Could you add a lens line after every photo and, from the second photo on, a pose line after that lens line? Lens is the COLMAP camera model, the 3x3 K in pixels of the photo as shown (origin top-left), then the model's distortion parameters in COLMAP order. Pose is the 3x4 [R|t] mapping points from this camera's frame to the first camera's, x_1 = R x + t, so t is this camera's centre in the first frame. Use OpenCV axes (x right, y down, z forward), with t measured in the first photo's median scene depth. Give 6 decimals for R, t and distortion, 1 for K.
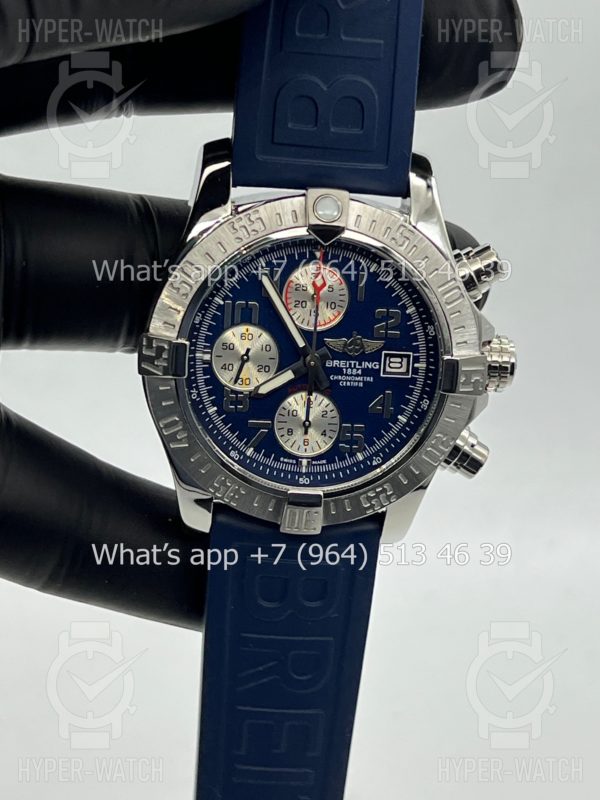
lens RADIAL K [[1891.4, 0, 302.3], [0, 1891.4, 398.5], [0, 0, 1]] dist [0.172014, 0.000000]
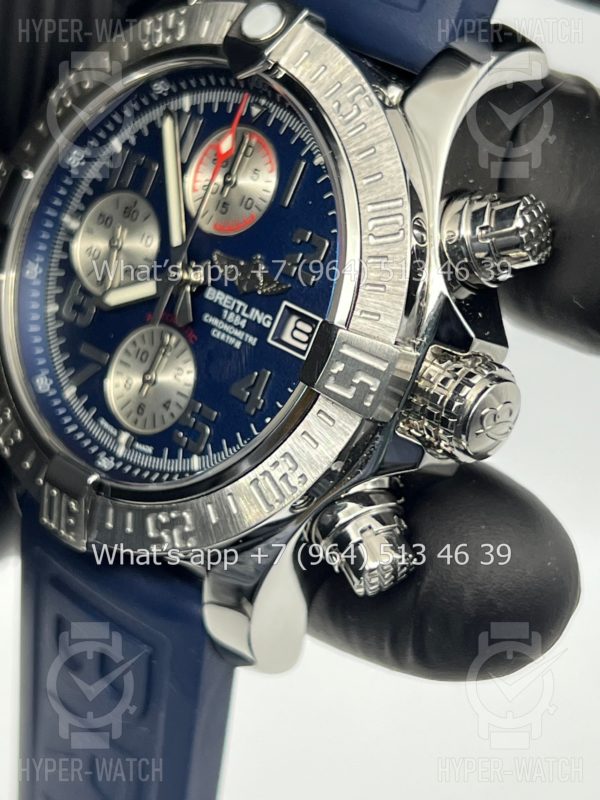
lens RADIAL K [[1891.4, 0, 305.3], [0, 1891.4, 421.2], [0, 0, 1]] dist [0.172014, 0.000000]
pose [[0.692589, 0.301873, -0.655128, 0.437515], [-0.458285, 0.885510, -0.076461, 0.048956], [0.557041, 0.353191, 0.751639, 0.581595]]
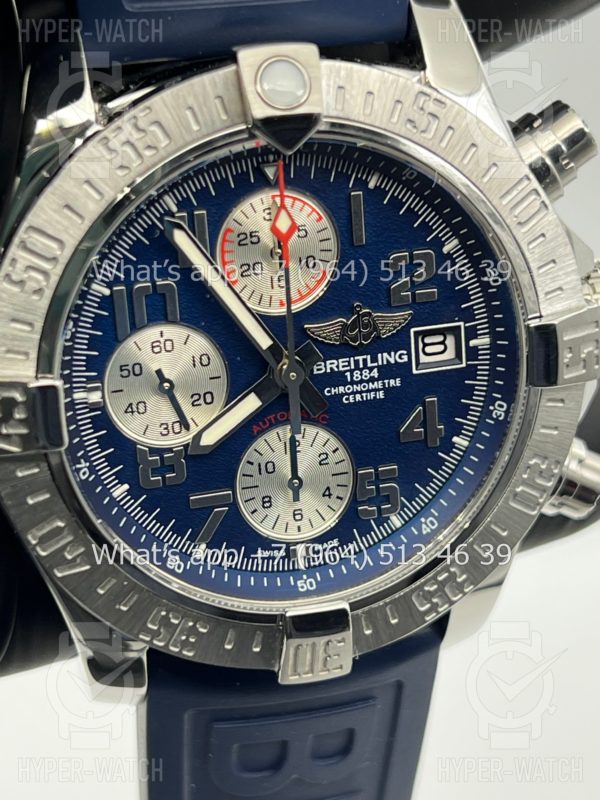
lens RADIAL K [[1891.4, 0, 303.9], [0, 1891.4, 397.5], [0, 0, 1]] dist [0.172014, 0.000000]
pose [[0.978996, -0.171747, 0.109859, -0.051070], [0.163247, 0.983152, 0.082237, -0.055435], [-0.122132, -0.062575, 0.990539, 0.462265]]
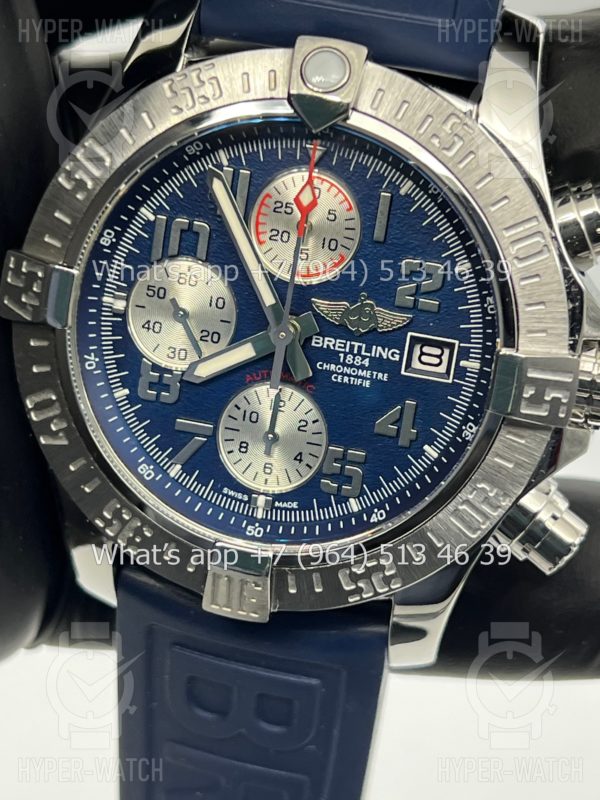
lens RADIAL K [[1891.4, 0, 296.6], [0, 1891.4, 405.4], [0, 0, 1]] dist [0.172014, 0.000000]
pose [[0.959447, 0.126990, -0.251663, 0.160857], [-0.142730, 0.988727, -0.045234, 0.029442], [0.243082, 0.079319, 0.966757, 0.421413]]
